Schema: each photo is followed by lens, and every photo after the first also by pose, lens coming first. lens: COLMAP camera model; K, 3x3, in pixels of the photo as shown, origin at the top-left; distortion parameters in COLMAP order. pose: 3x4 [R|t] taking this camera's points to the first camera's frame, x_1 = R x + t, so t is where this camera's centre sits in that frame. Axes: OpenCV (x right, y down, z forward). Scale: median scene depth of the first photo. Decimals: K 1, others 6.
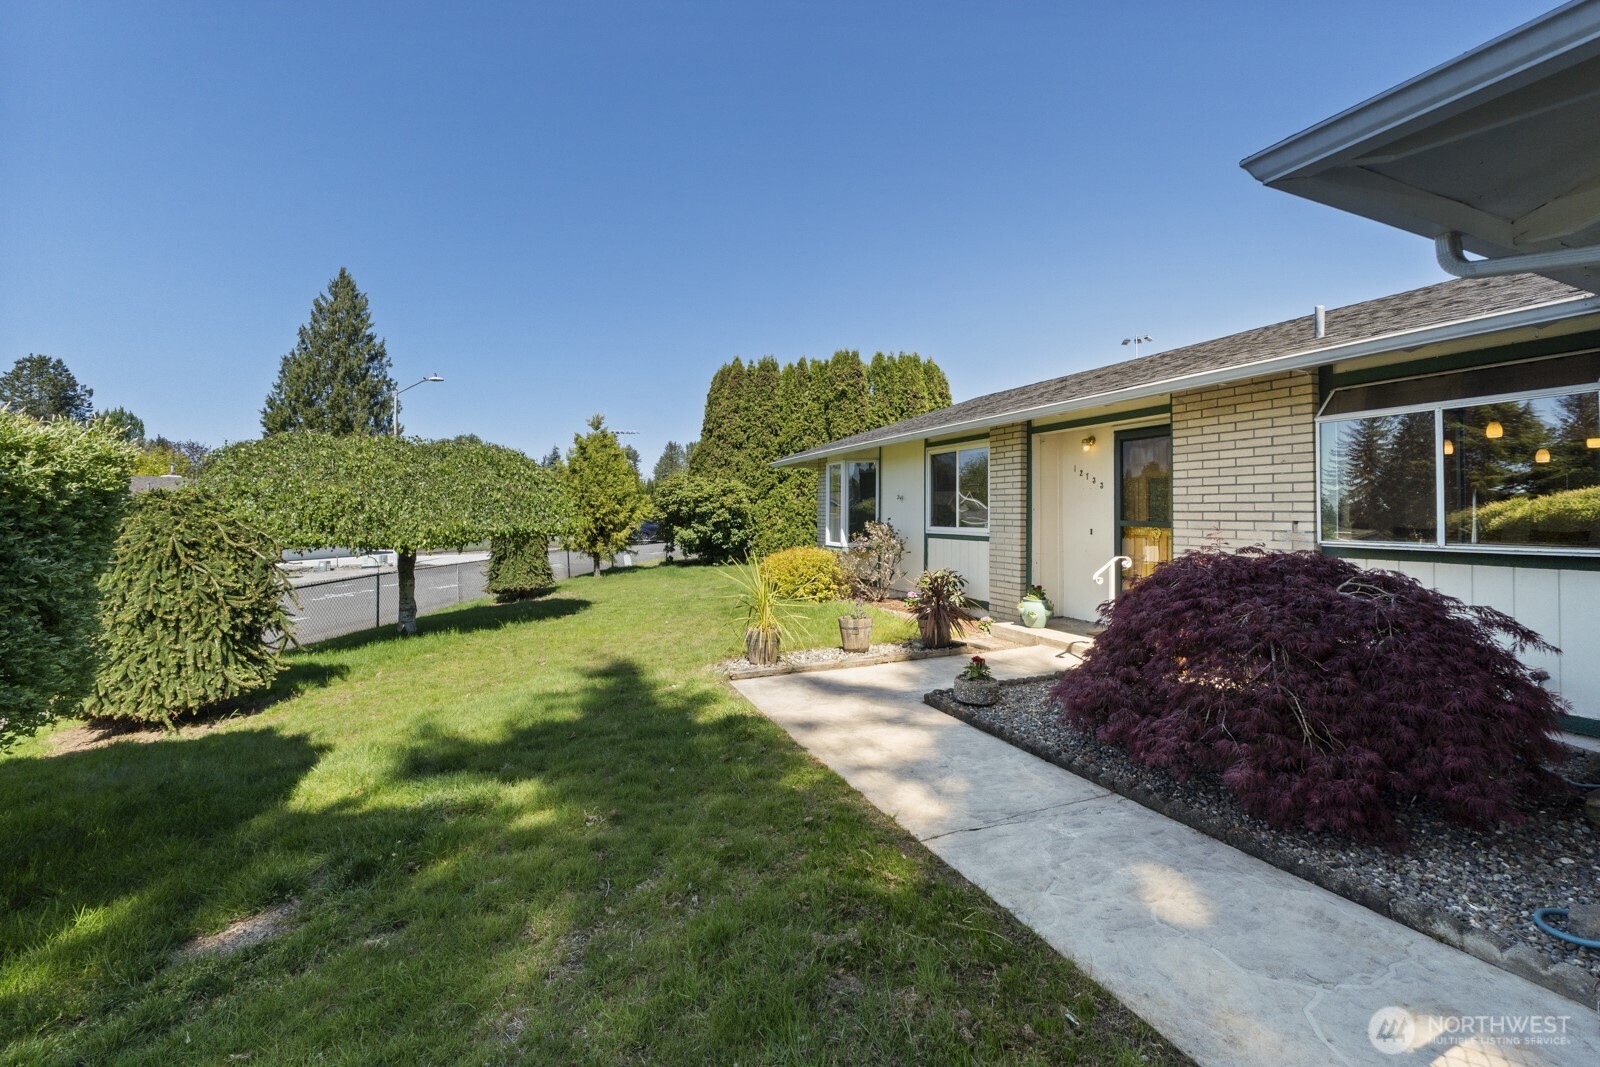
lens RADIAL K [[665.5, 0, 811.9], [0, 665.5, 531.2], [0, 0, 1]] dist [-0.006228, -0.000388]
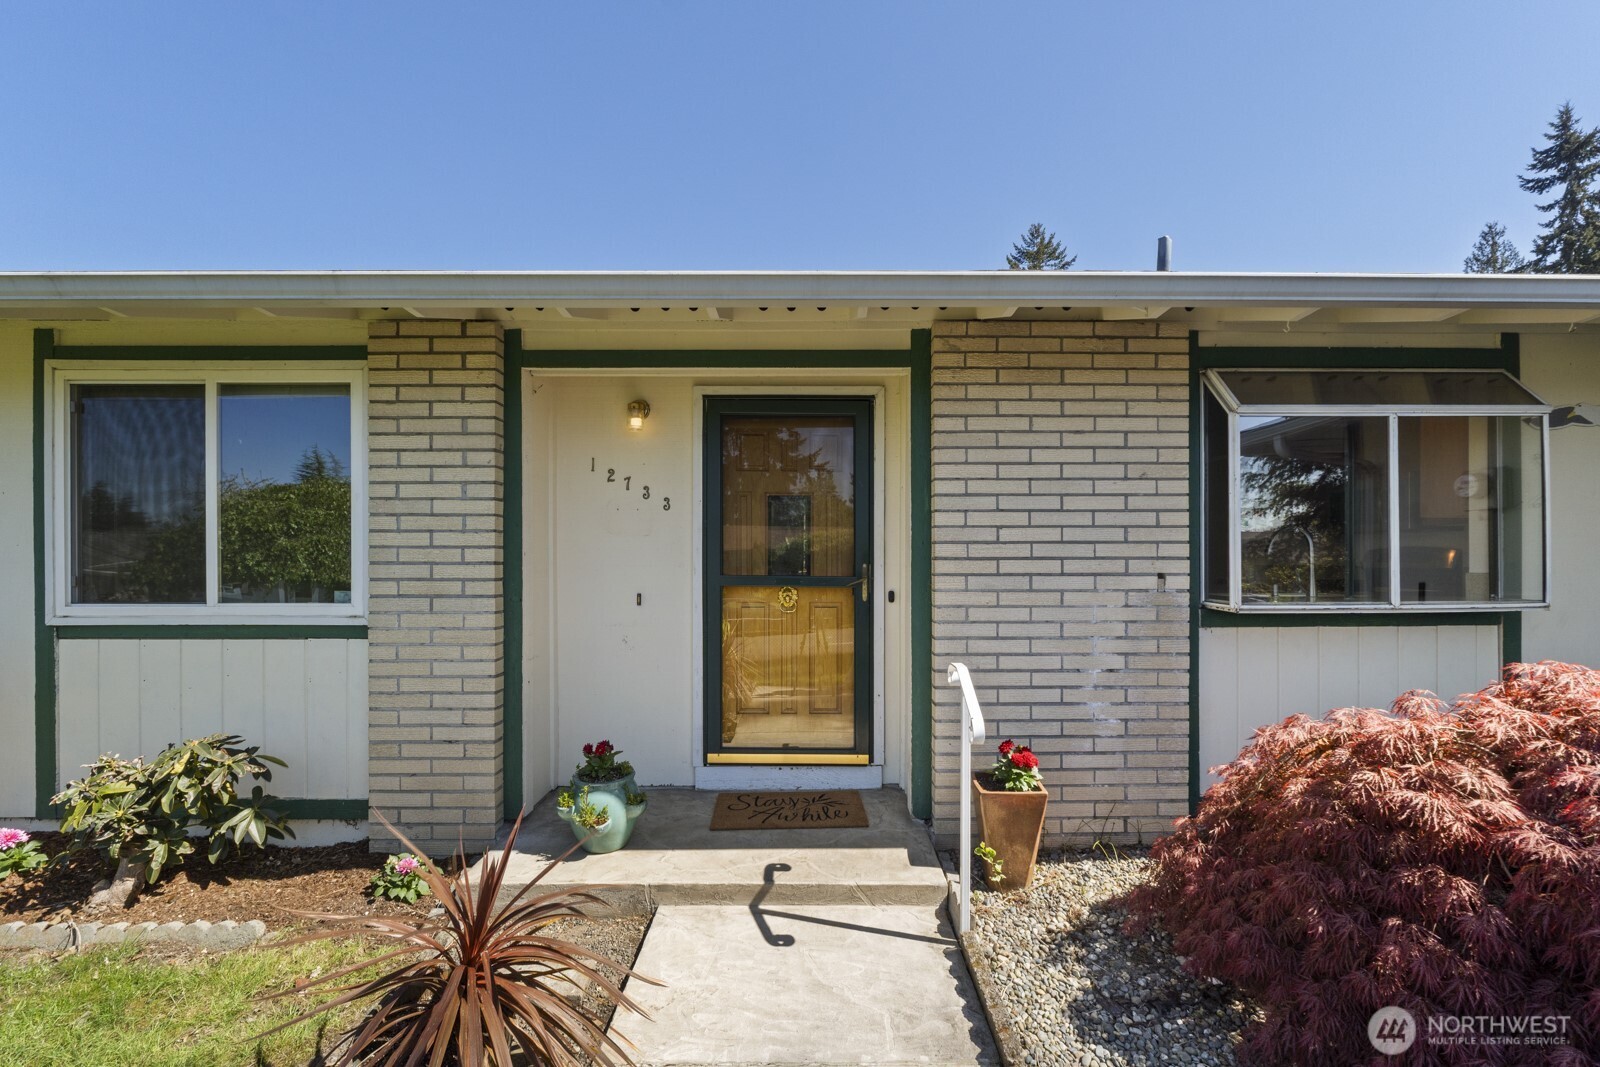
lens RADIAL K [[692.8, 0, 802.1], [0, 692.8, 555.9], [0, 0, 1]] dist [-0.003768, -0.000831]
pose [[0.384409, -0.003152, 0.923157, 0.008466], [0.027392, 0.999593, -0.007994, -0.032247], [-0.922756, 0.028360, 0.384339, 0.959819]]
